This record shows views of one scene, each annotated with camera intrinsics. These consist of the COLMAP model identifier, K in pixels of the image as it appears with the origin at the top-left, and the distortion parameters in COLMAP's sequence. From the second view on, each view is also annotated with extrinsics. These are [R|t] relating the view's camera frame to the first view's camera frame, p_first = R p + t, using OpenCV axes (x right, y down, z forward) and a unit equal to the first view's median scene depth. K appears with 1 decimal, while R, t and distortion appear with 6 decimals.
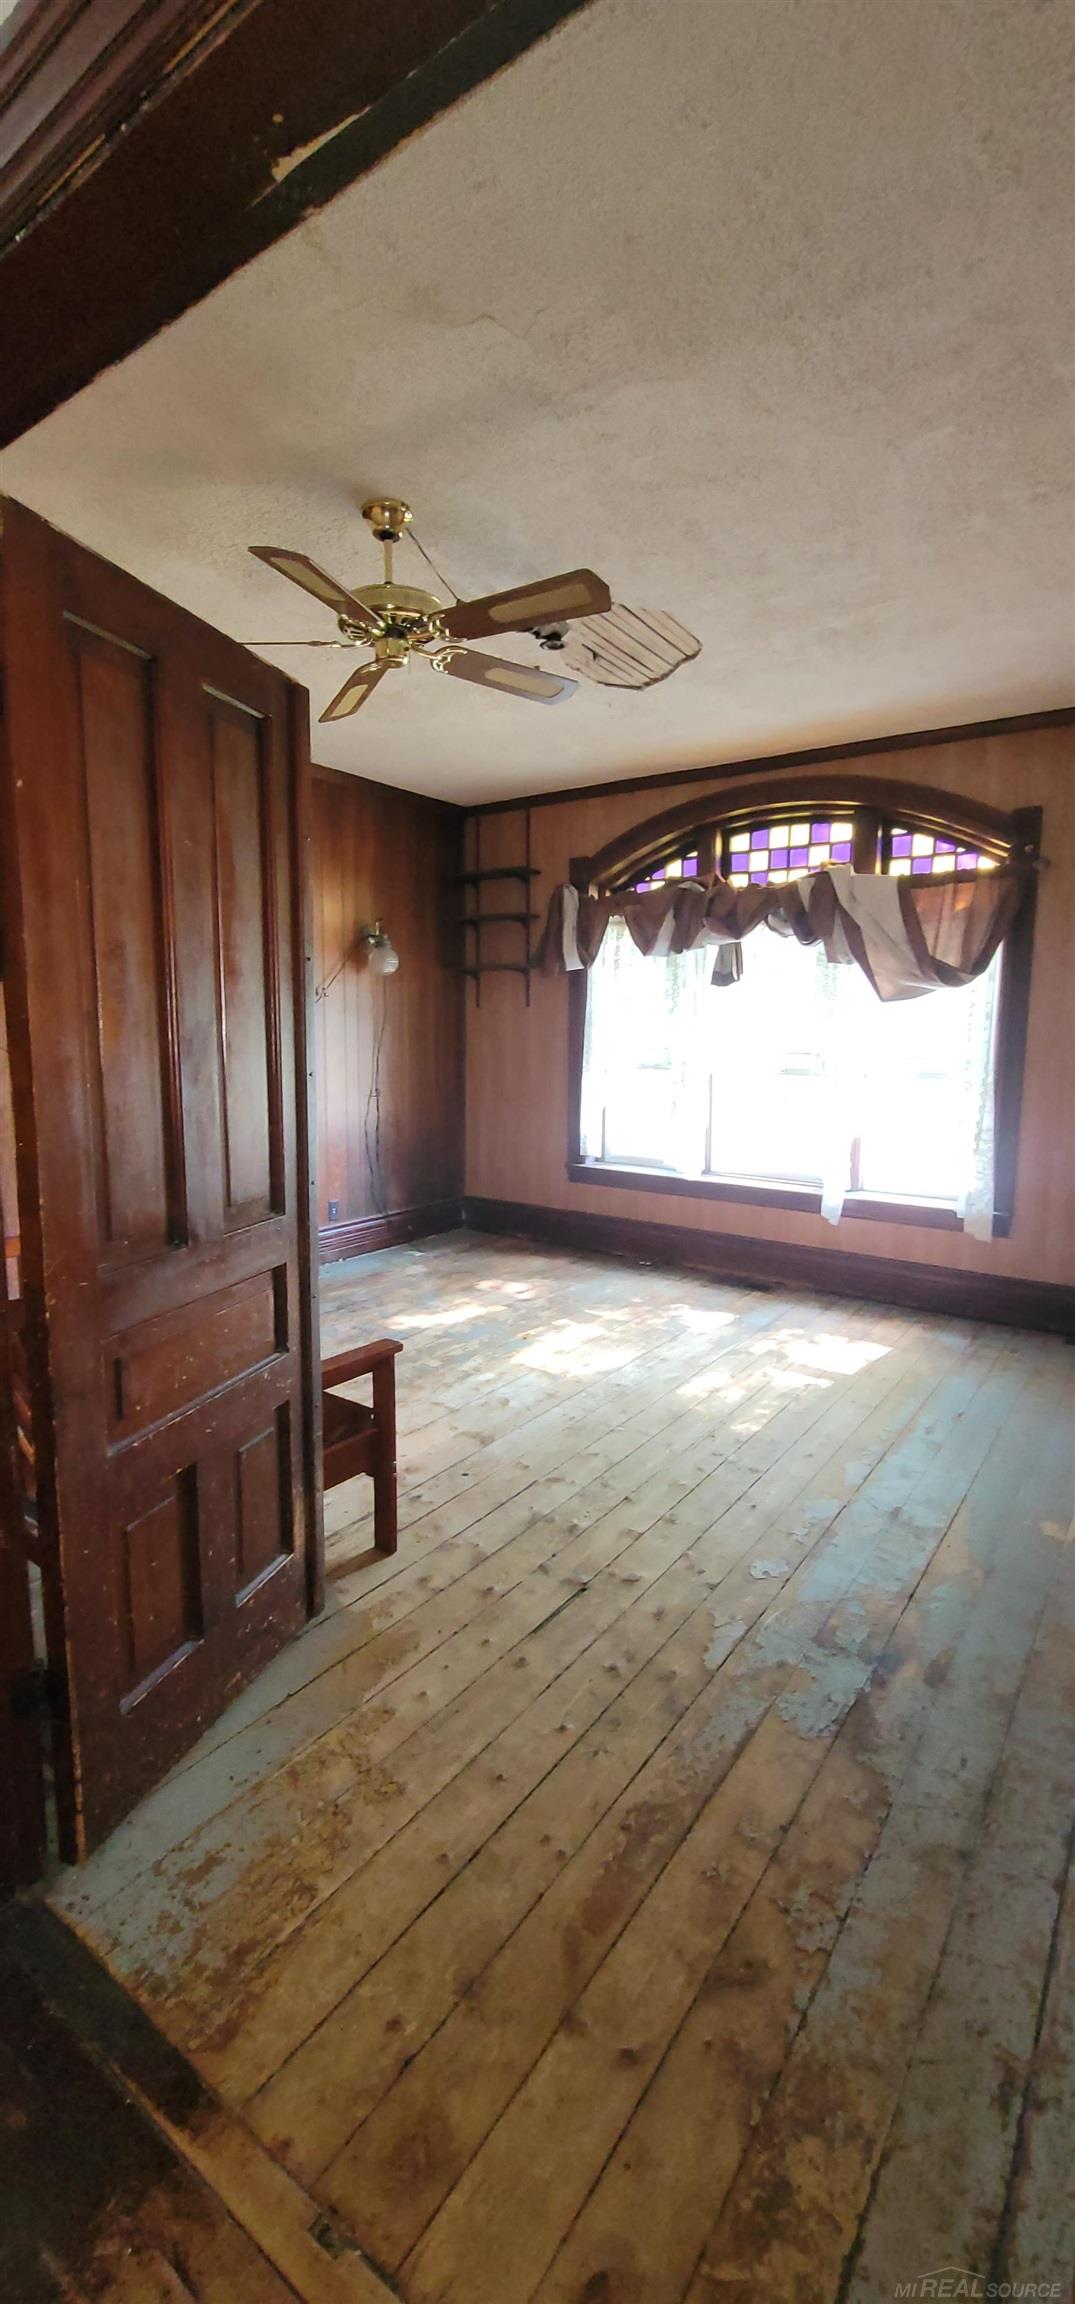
lens RADIAL K [[950.5, 0, 523.6], [0, 950.5, 1150.0], [0, 0, 1]] dist [-0.007165, 0.005122]
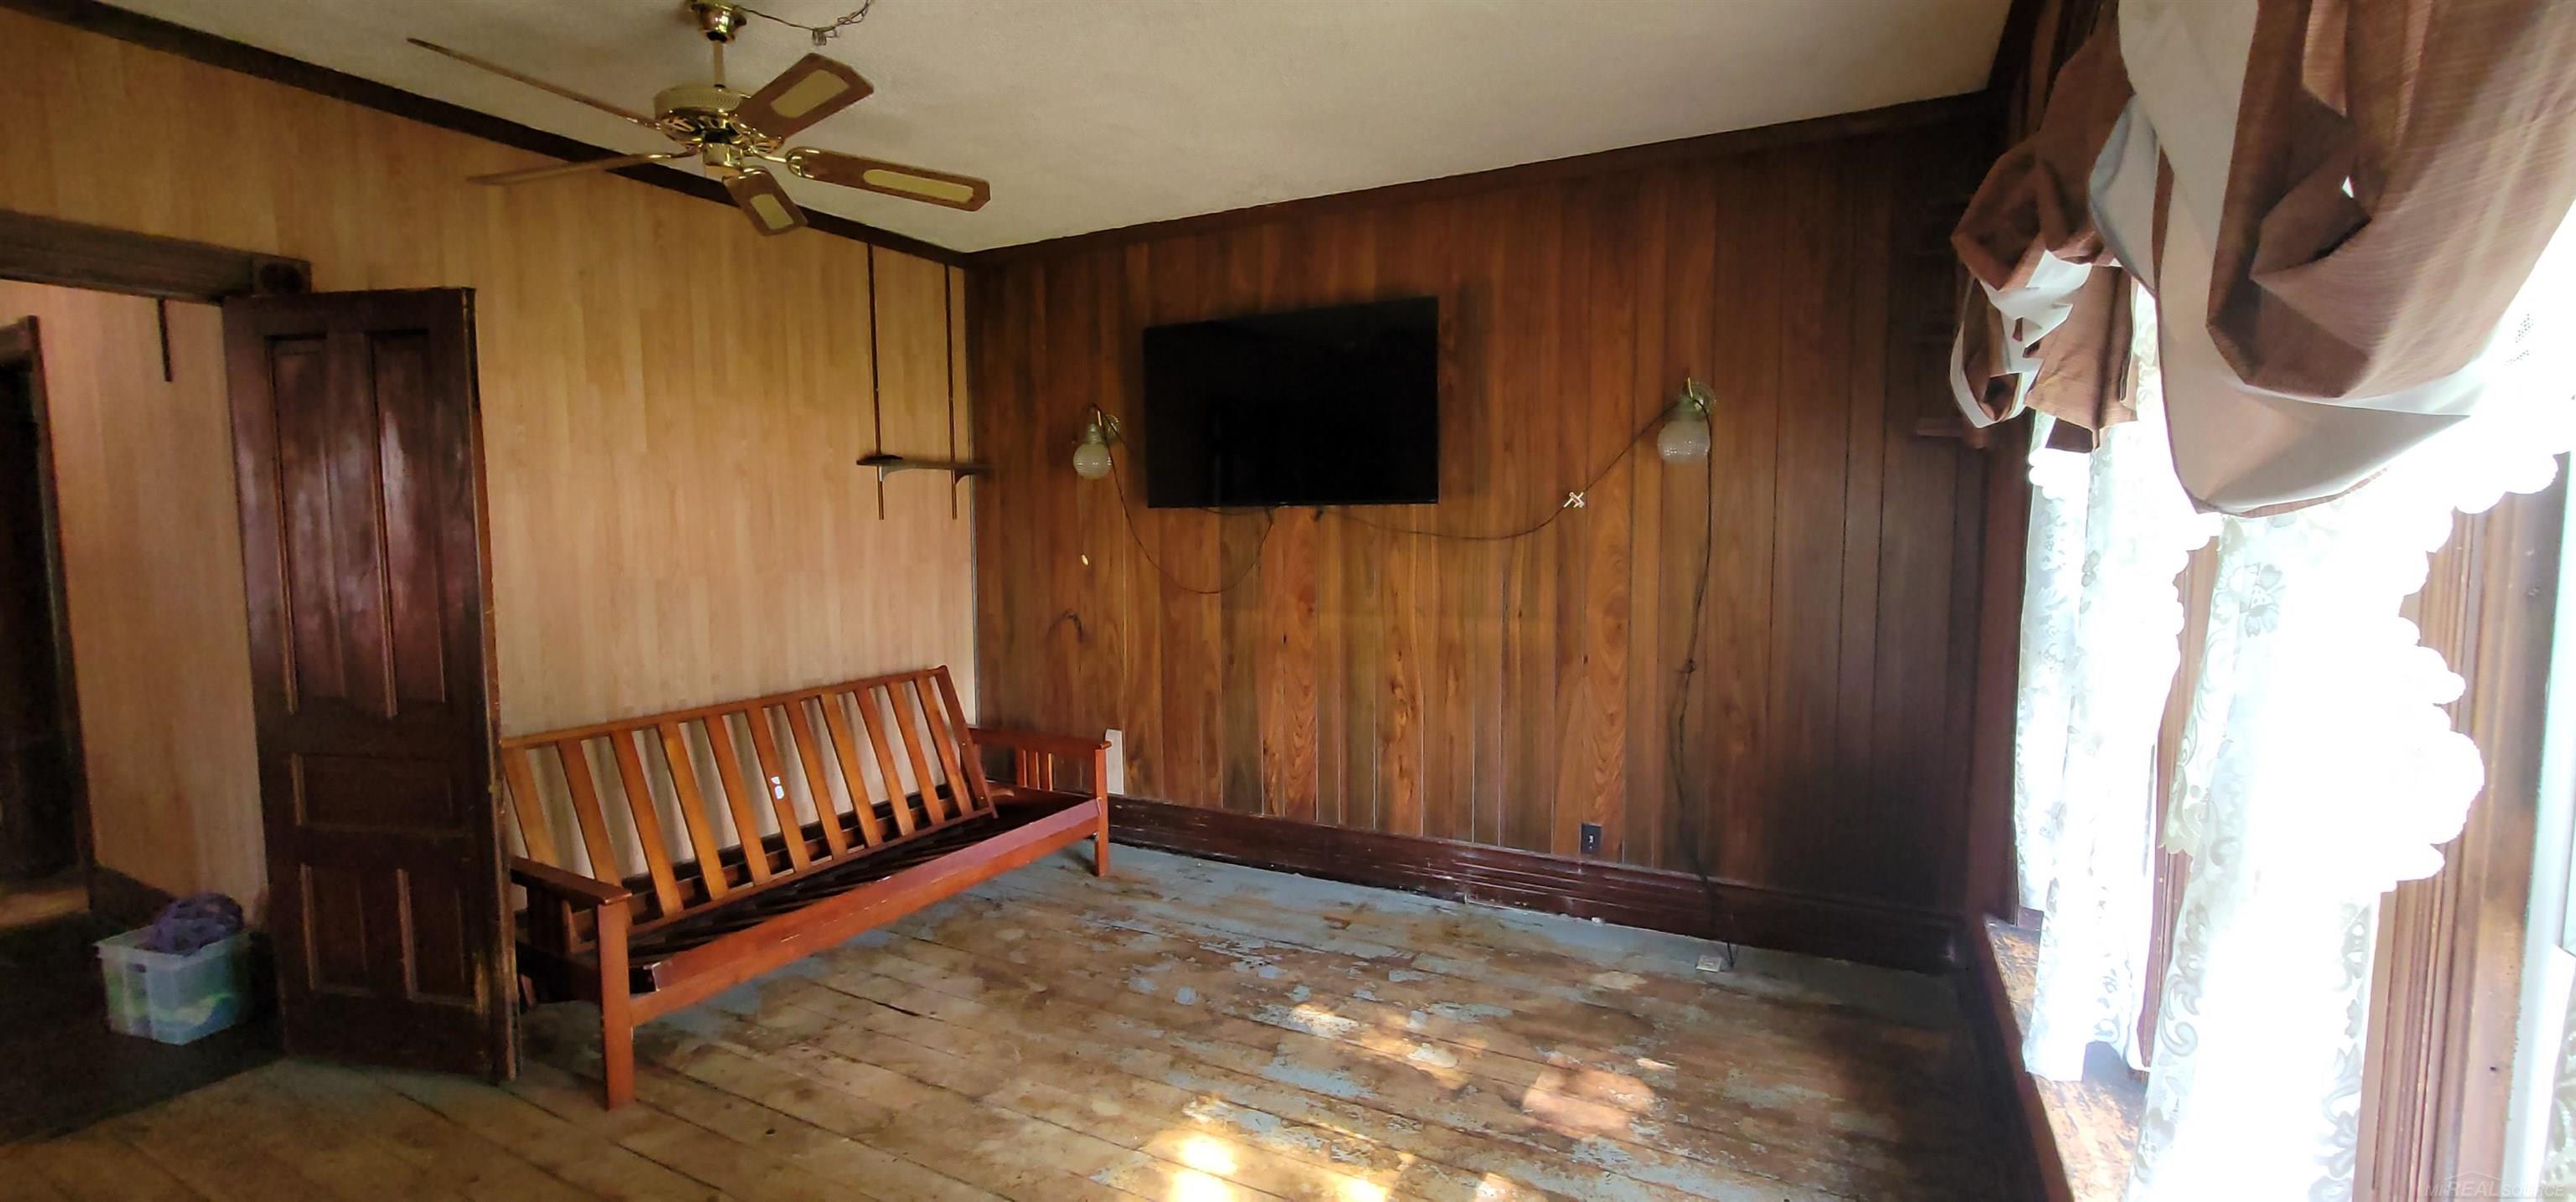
lens RADIAL K [[1062.6, 0, 1288.0], [0, 1062.6, 601.0], [0, 0, 1]] dist [-0.007165, 0.005122]
pose [[0.136739, 0.063382, -0.988577, 0.657610], [-0.120628, 0.991590, 0.046890, -0.145294], [0.983235, 0.112839, 0.143235, 0.982537]]
